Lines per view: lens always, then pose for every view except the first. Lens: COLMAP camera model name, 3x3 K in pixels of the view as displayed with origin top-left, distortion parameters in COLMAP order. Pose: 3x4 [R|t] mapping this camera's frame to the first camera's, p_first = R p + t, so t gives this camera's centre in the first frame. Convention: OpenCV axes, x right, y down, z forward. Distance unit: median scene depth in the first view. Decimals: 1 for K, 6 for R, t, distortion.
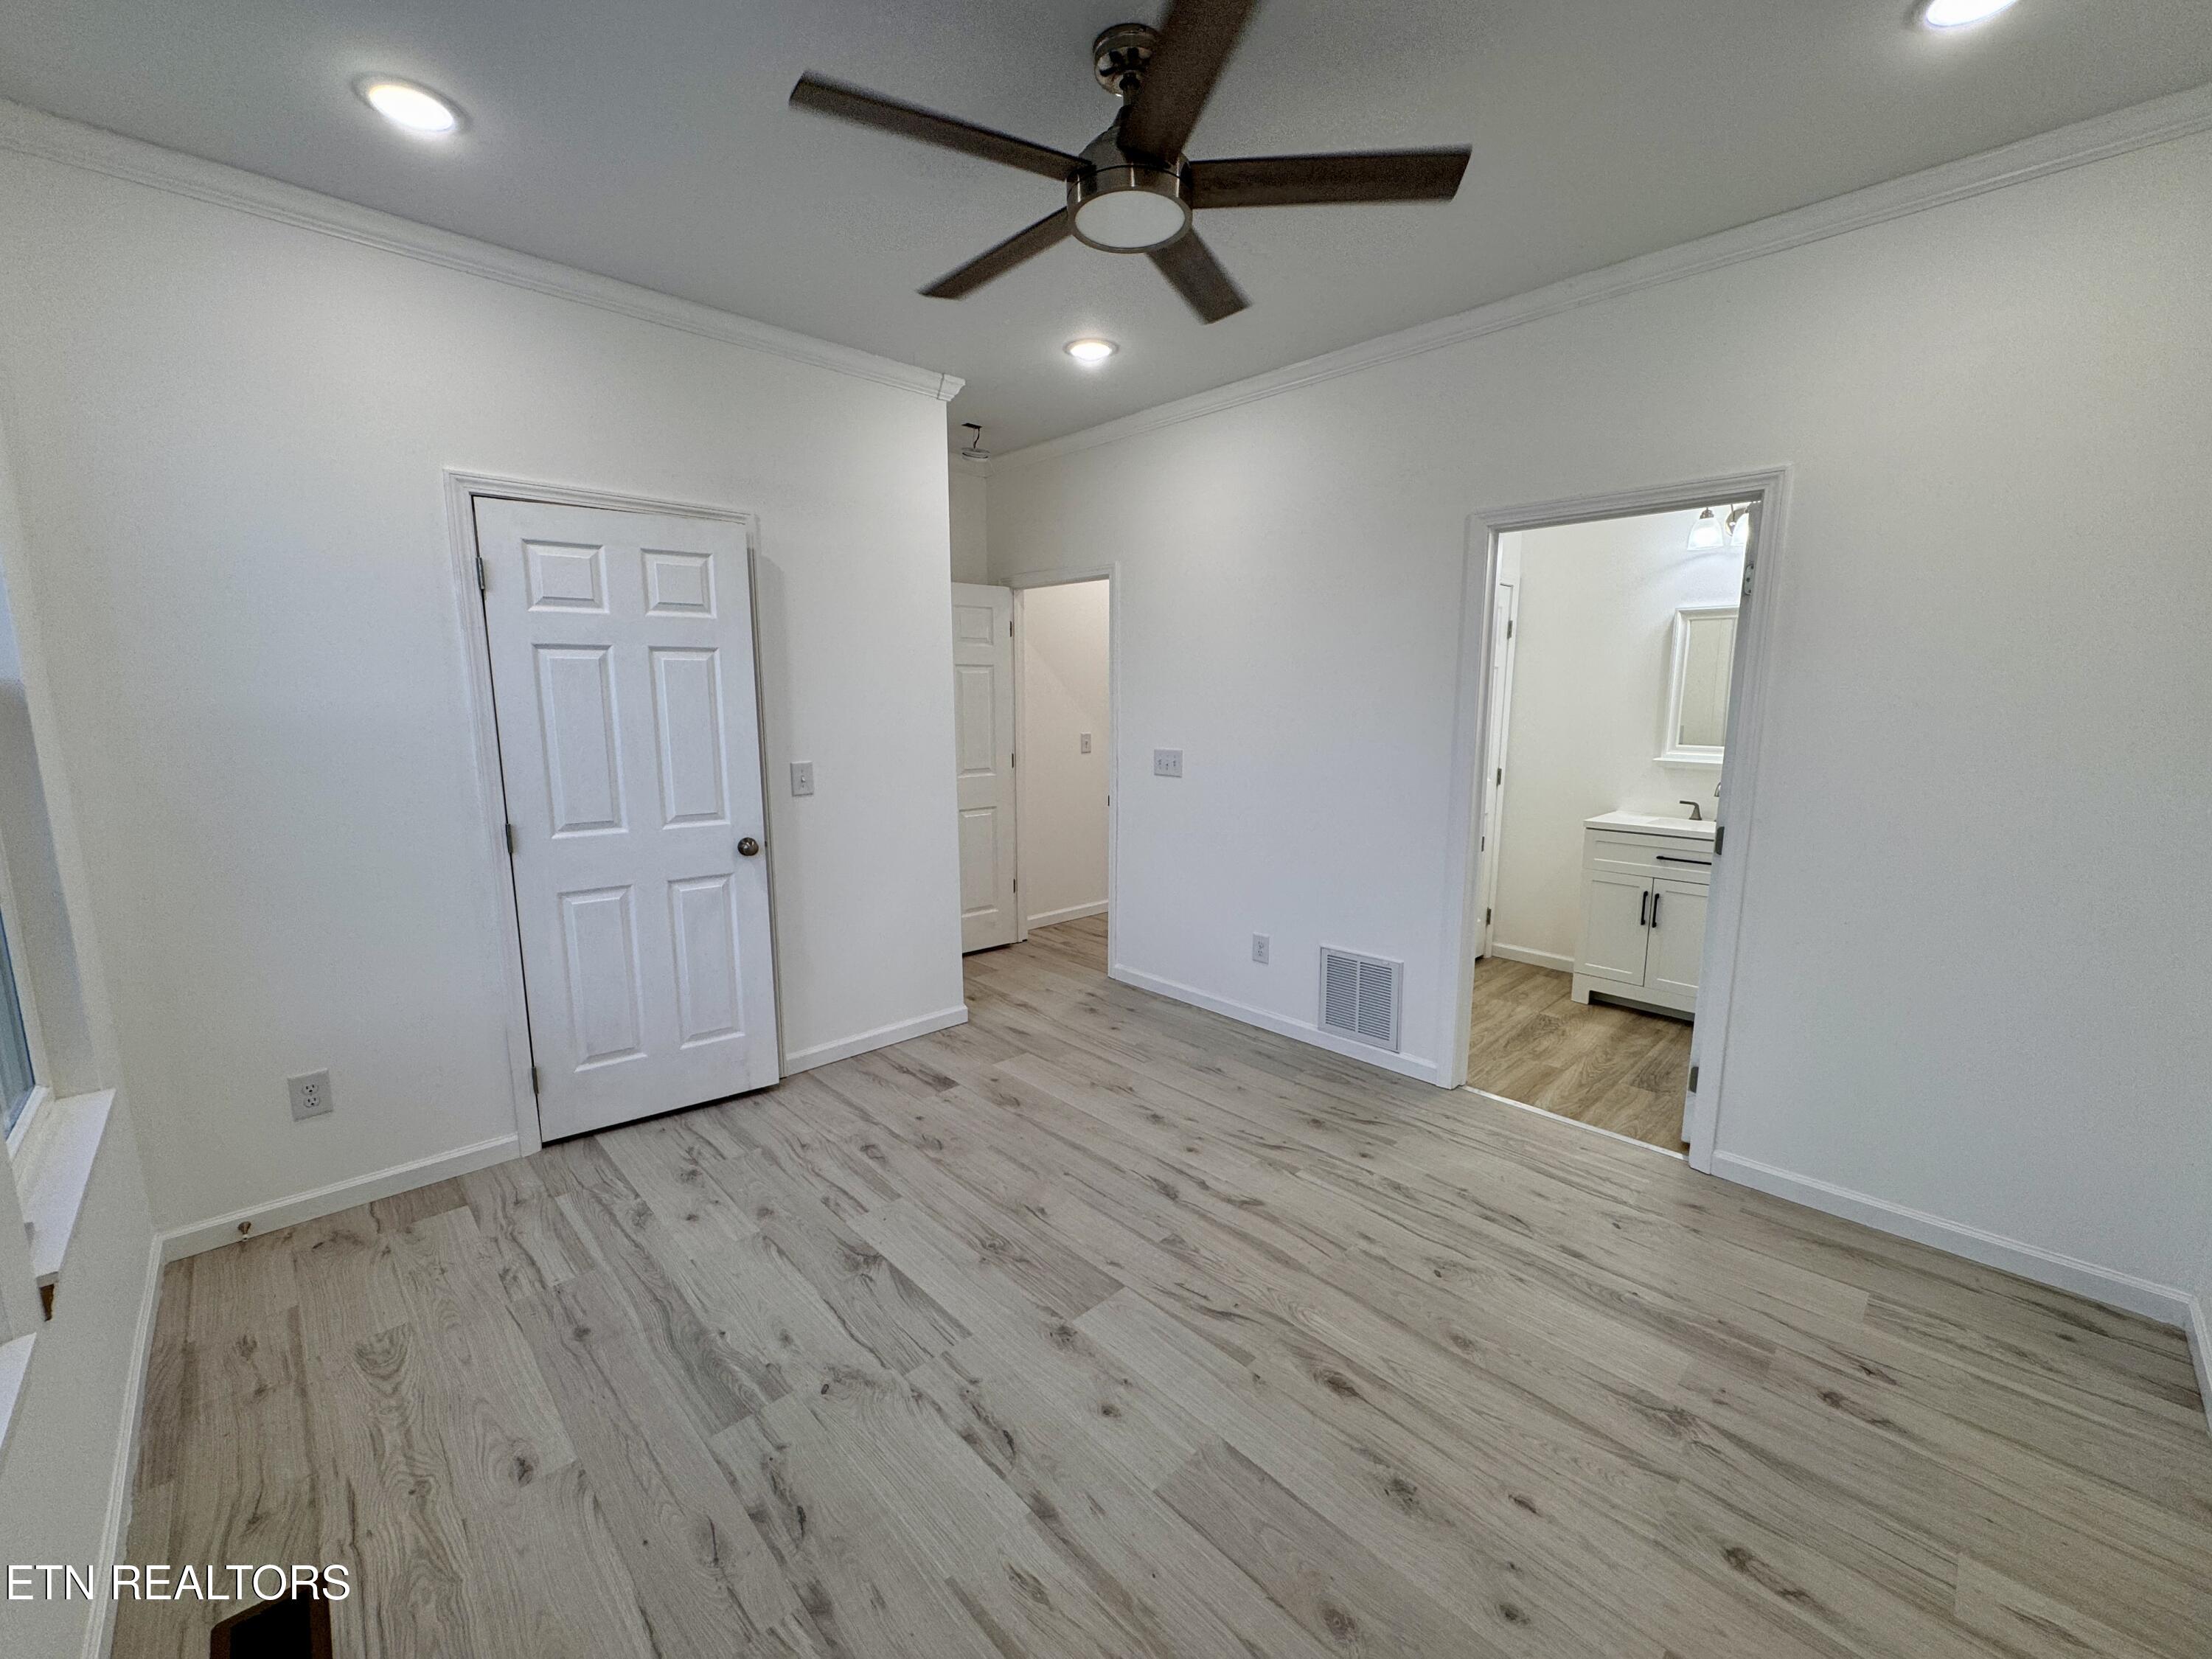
lens RADIAL K [[882.7, 0, 1109.7], [0, 882.7, 821.3], [0, 0, 1]] dist [-0.000663, -0.000193]
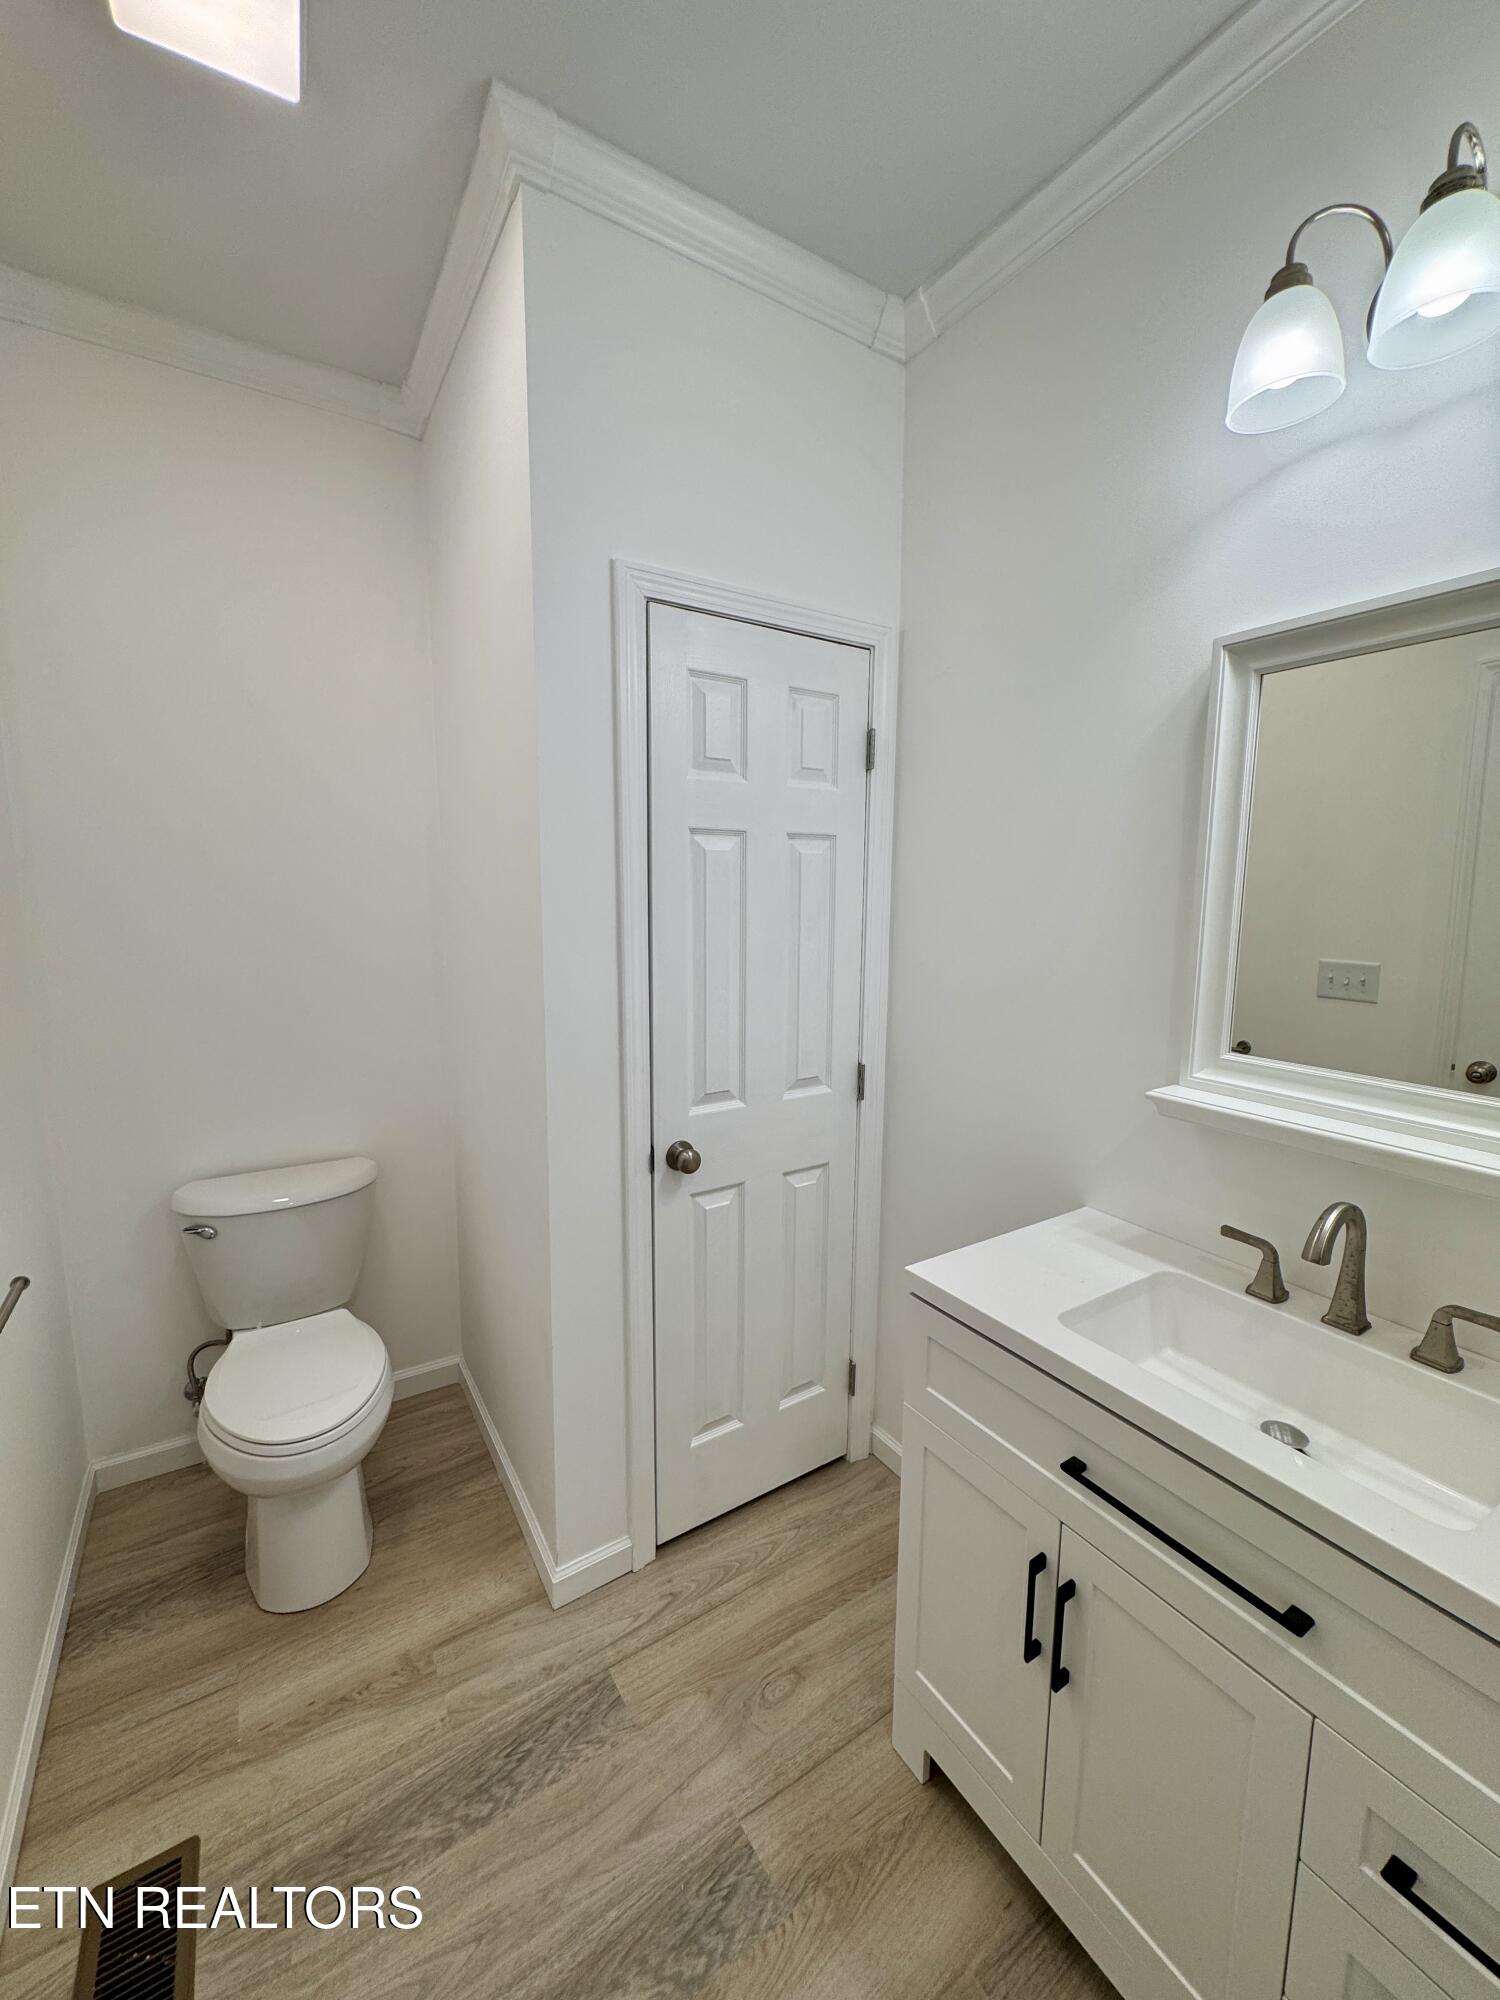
lens RADIAL K [[798.1, 0, 758.3], [0, 798.1, 1000.3], [0, 0, 1]] dist [-0.000663, -0.000193]
pose [[0.982963, 0.031784, -0.181035, 0.529484], [-0.033549, 0.999415, -0.006694, -0.101190], [0.180716, 0.012653, 0.983454, 0.676410]]
